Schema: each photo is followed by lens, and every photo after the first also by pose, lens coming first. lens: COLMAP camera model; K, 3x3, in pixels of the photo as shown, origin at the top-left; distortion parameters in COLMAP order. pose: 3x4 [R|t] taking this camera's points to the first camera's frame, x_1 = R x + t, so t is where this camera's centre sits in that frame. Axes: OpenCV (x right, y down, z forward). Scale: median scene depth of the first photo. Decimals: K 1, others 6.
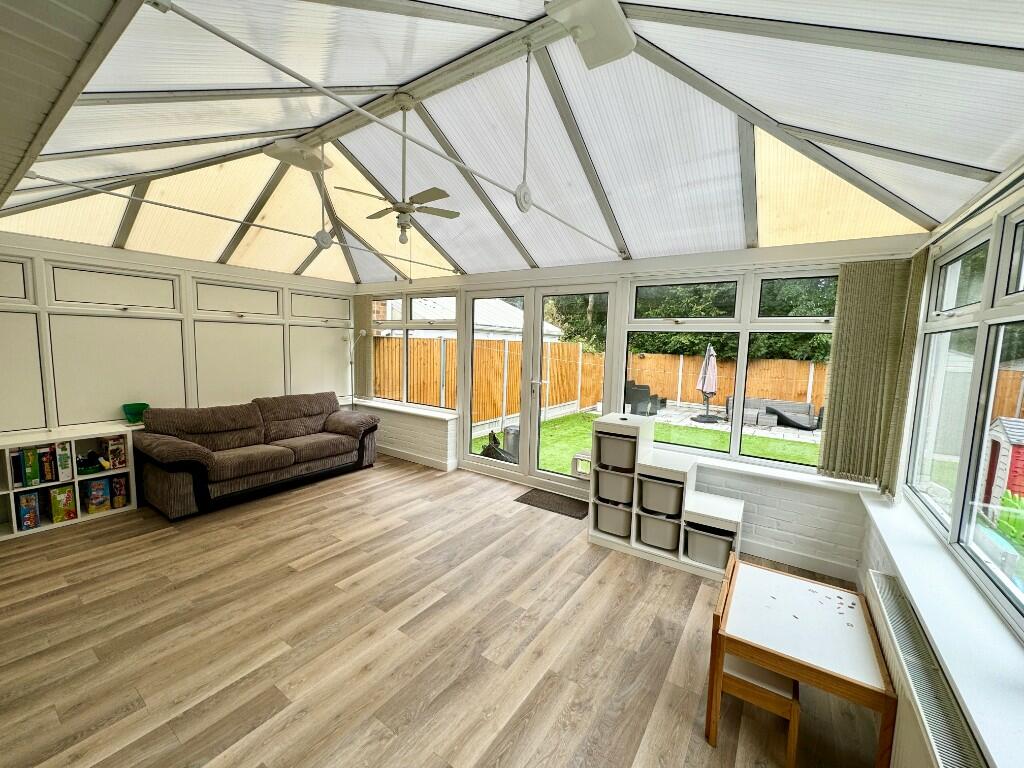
lens RADIAL K [[407.6, 0, 510.9], [0, 407.6, 382.4], [0, 0, 1]] dist [0.002244, -0.000066]
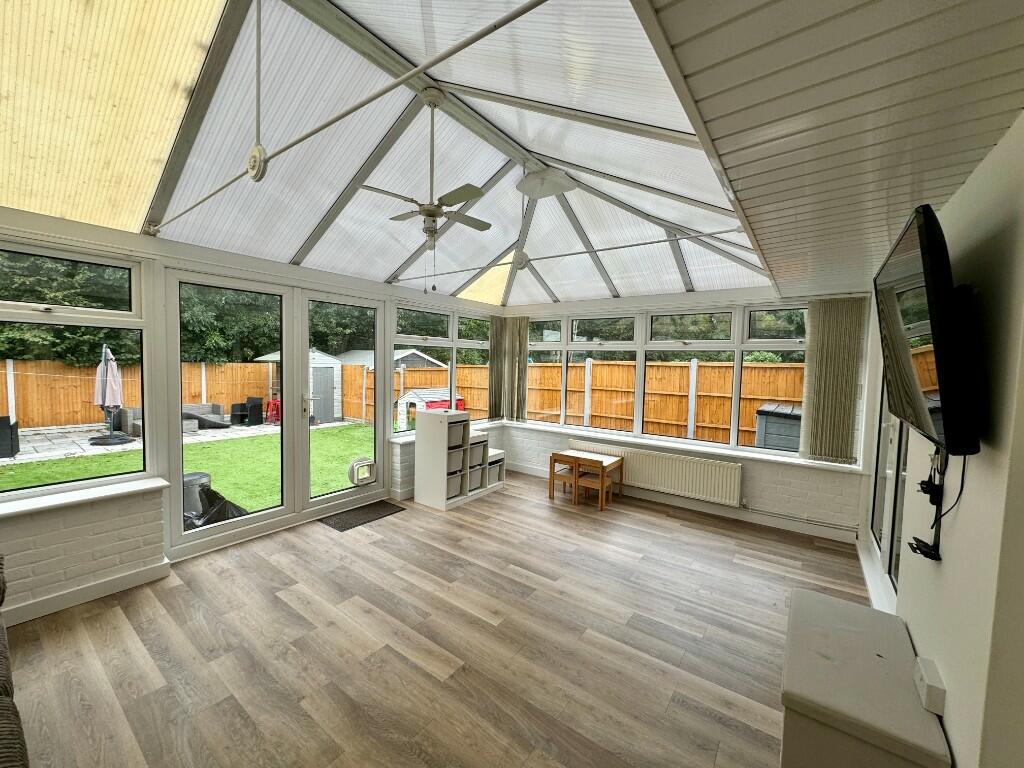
lens RADIAL K [[407.6, 0, 512.6], [0, 407.6, 384.8], [0, 0, 1]] dist [0.002244, -0.000066]
pose [[0.027536, -0.082844, 0.996182, -0.951878], [0.073215, 0.994050, 0.080643, -0.082261], [-0.996936, 0.070715, 0.033438, 0.656425]]
